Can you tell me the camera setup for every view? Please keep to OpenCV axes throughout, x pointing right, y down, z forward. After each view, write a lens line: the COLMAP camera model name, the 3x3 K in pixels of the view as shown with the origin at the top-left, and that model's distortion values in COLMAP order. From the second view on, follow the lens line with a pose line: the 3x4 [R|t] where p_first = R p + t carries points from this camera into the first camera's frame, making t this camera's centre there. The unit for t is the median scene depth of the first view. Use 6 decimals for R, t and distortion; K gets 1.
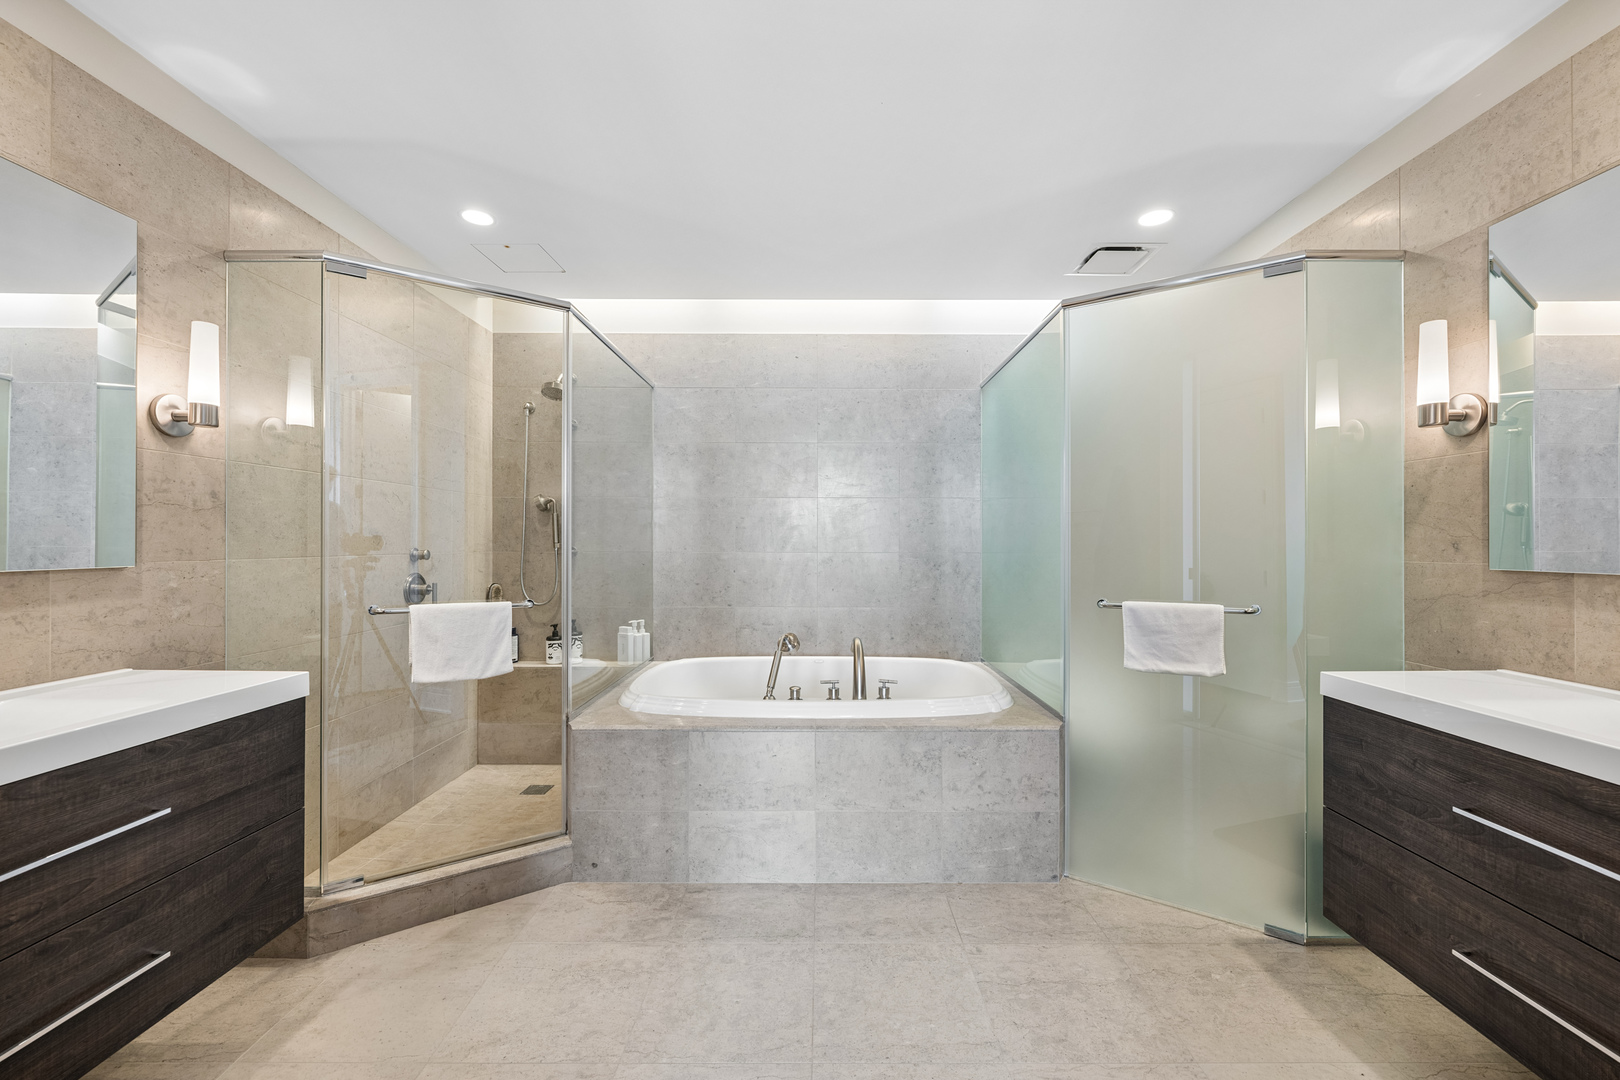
lens RADIAL K [[643.0, 0, 810.0], [0, 643.0, 540.0], [0, 0, 1]] dist [-0.000717, 0.000018]
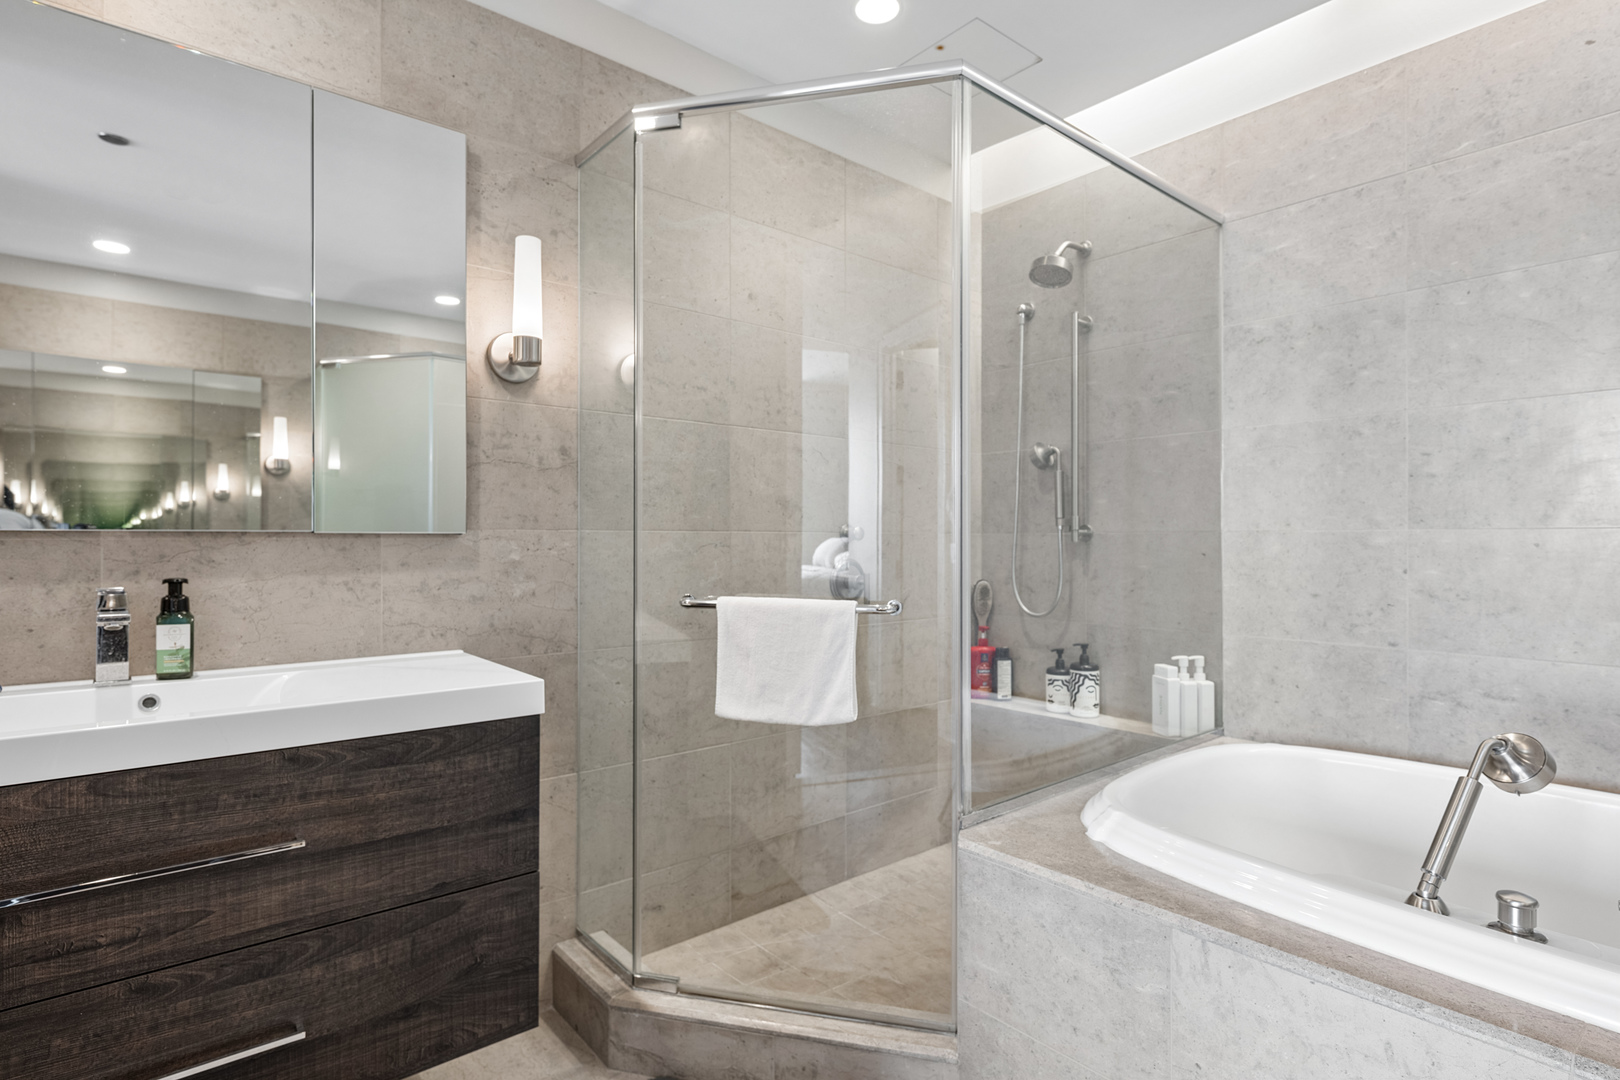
lens RADIAL K [[816.6, 0, 810.0], [0, 816.6, 540.0], [0, 0, 1]] dist [-0.002321, 0.000833]
pose [[0.659600, -0.002917, -0.751611, 0.080862], [0.003608, 0.999993, -0.000715, 0.051242], [0.751608, -0.002240, 0.659606, 0.603875]]
